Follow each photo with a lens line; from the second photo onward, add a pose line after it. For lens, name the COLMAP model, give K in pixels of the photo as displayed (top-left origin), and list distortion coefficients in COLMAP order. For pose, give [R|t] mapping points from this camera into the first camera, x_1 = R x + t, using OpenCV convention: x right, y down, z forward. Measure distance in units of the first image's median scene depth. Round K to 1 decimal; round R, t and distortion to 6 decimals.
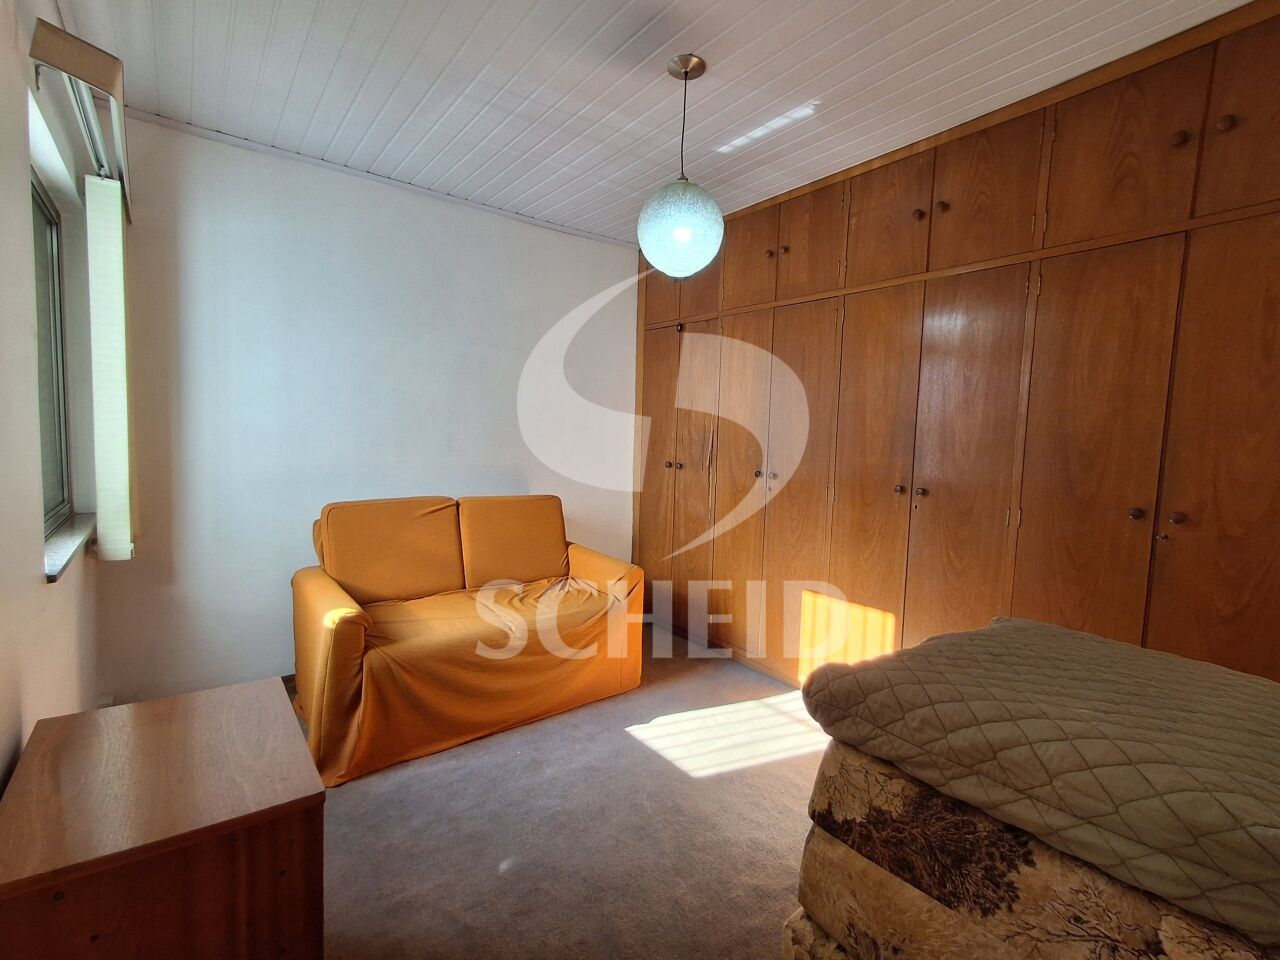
lens RADIAL K [[587.5, 0, 640.0], [0, 587.5, 480.0], [0, 0, 1]] dist [0.000077, -0.000126]
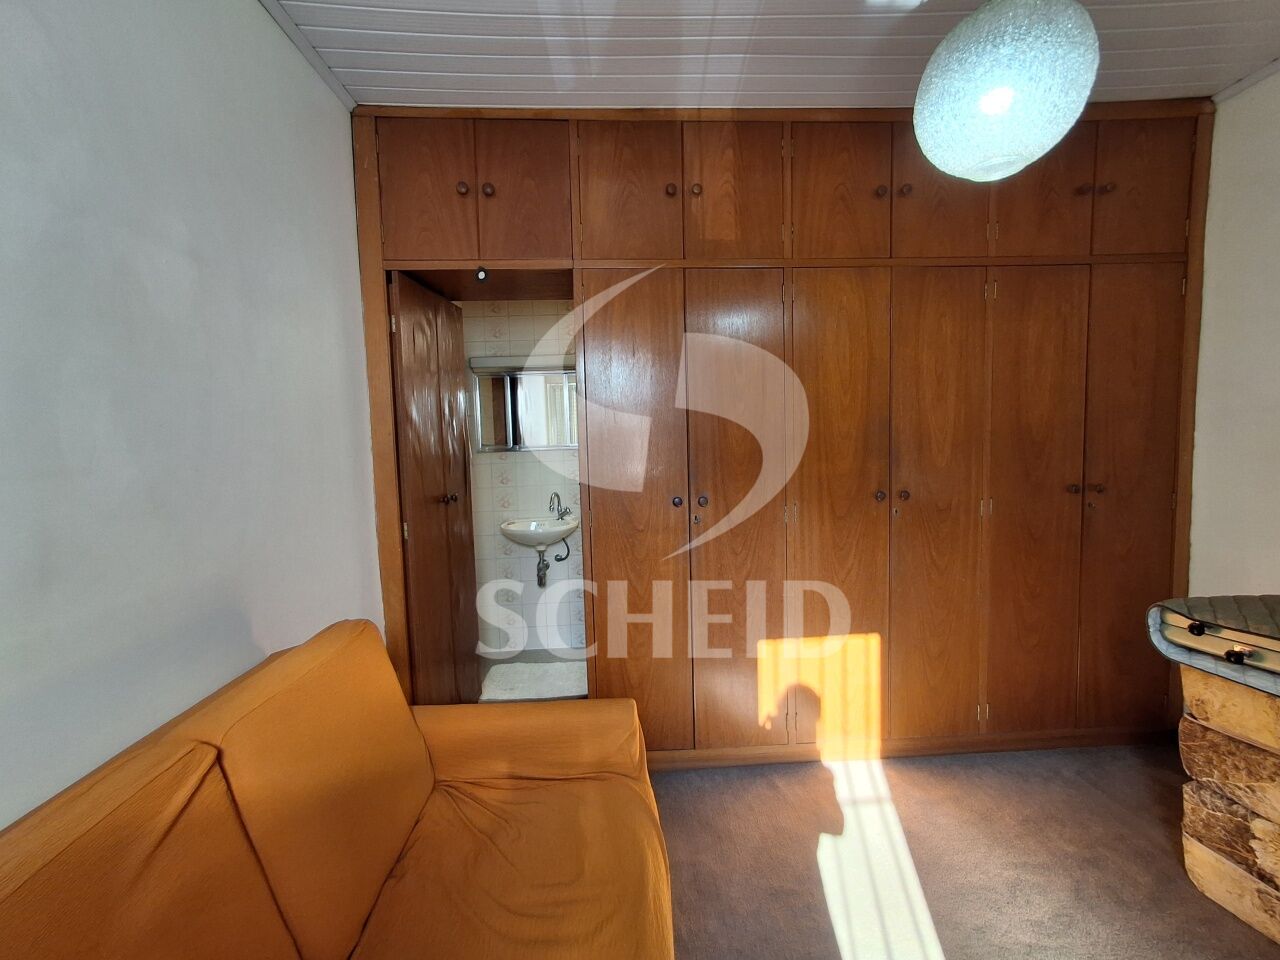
lens RADIAL K [[587.5, 0, 640.0], [0, 587.5, 480.0], [0, 0, 1]] dist [0.000077, -0.000126]
pose [[0.557012, -0.109513, 0.823252, -0.544013], [0.113034, 0.992041, 0.055487, -0.107776], [-0.822776, 0.062149, 0.564957, 0.853368]]
